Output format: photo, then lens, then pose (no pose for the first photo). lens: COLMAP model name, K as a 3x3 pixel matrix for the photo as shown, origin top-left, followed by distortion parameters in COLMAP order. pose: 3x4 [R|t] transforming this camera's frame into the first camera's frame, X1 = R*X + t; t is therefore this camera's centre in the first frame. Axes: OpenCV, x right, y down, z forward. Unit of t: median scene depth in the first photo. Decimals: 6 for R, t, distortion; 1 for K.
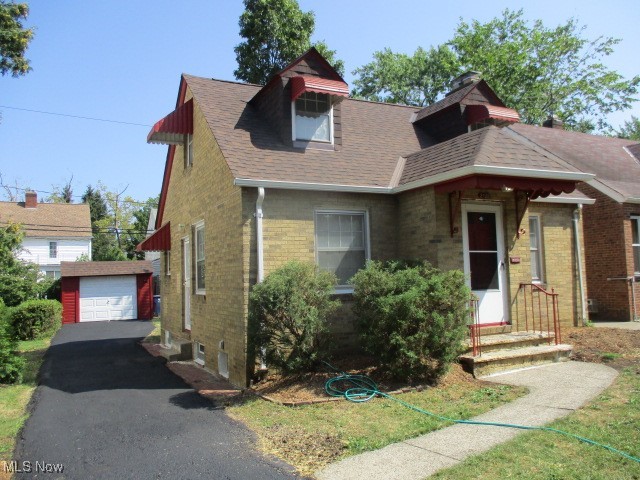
lens RADIAL K [[540.0, 0, 320.1], [0, 540.0, 239.7], [0, 0, 1]] dist [-0.033688, -0.000399]
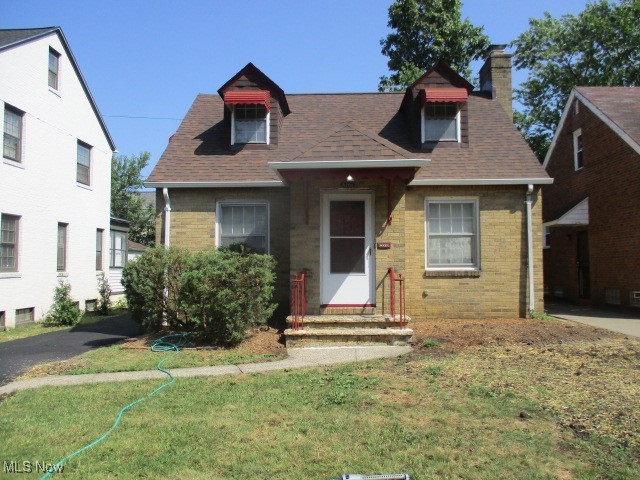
lens RADIAL K [[540.0, 0, 321.7], [0, 540.0, 240.3], [0, 0, 1]] dist [-0.033688, -0.000399]
pose [[0.878850, 0.004489, -0.477077, 0.758402], [0.012444, 0.999400, 0.032327, -0.007274], [0.476936, -0.034348, 0.878267, 0.032059]]
